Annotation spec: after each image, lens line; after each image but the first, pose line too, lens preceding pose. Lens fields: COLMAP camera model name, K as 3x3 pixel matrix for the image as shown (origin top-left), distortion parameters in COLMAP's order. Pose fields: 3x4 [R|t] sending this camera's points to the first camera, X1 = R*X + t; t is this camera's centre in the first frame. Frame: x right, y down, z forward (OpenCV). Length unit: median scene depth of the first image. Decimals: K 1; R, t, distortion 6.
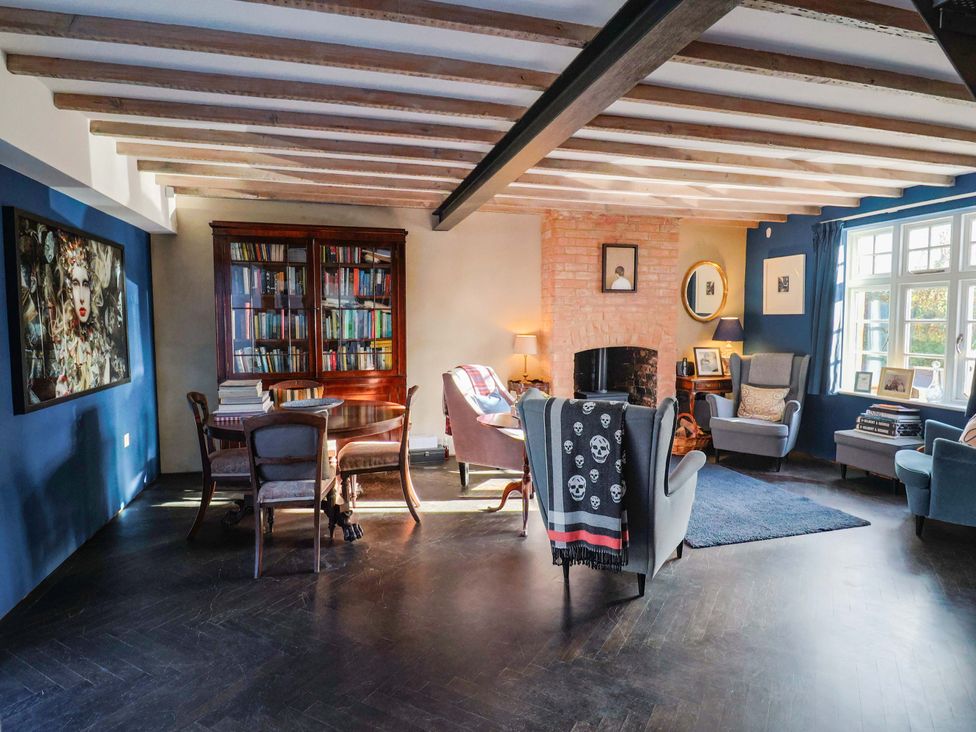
lens RADIAL K [[568.1, 0, 503.0], [0, 568.1, 361.7], [0, 0, 1]] dist [-0.002543, -0.002700]
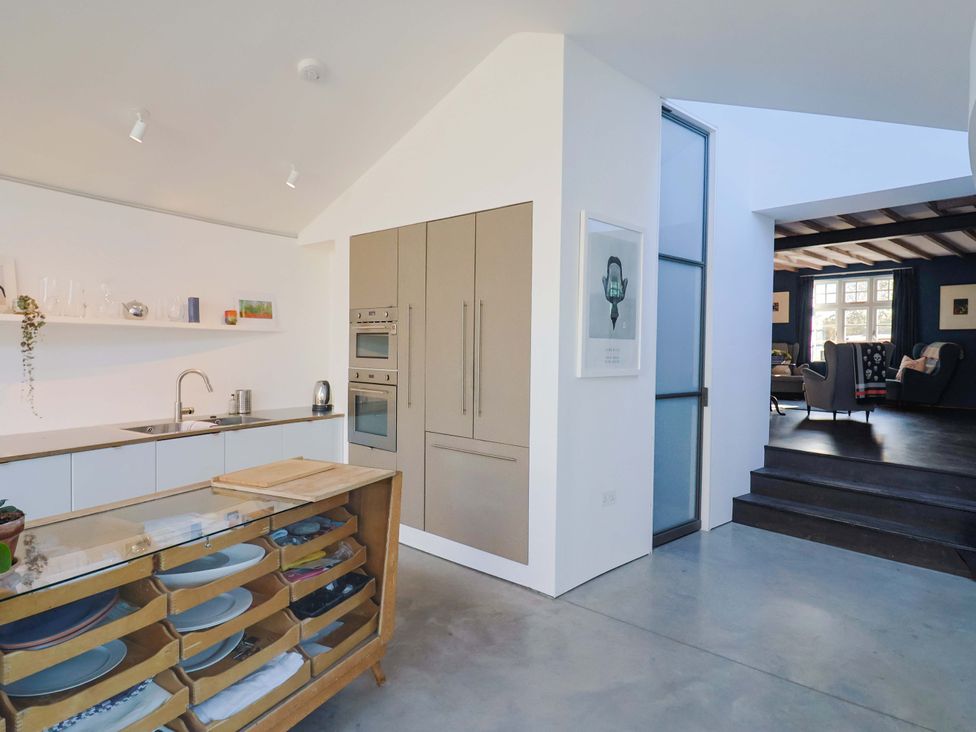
lens RADIAL K [[568.1, 0, 503.0], [0, 568.1, 361.7], [0, 0, 1]] dist [-0.002543, -0.002700]
pose [[0.903833, 0.001764, 0.427883, -1.131262], [0.017750, 0.998976, -0.041613, 0.107404], [-0.427518, 0.045206, 0.902876, -0.302083]]
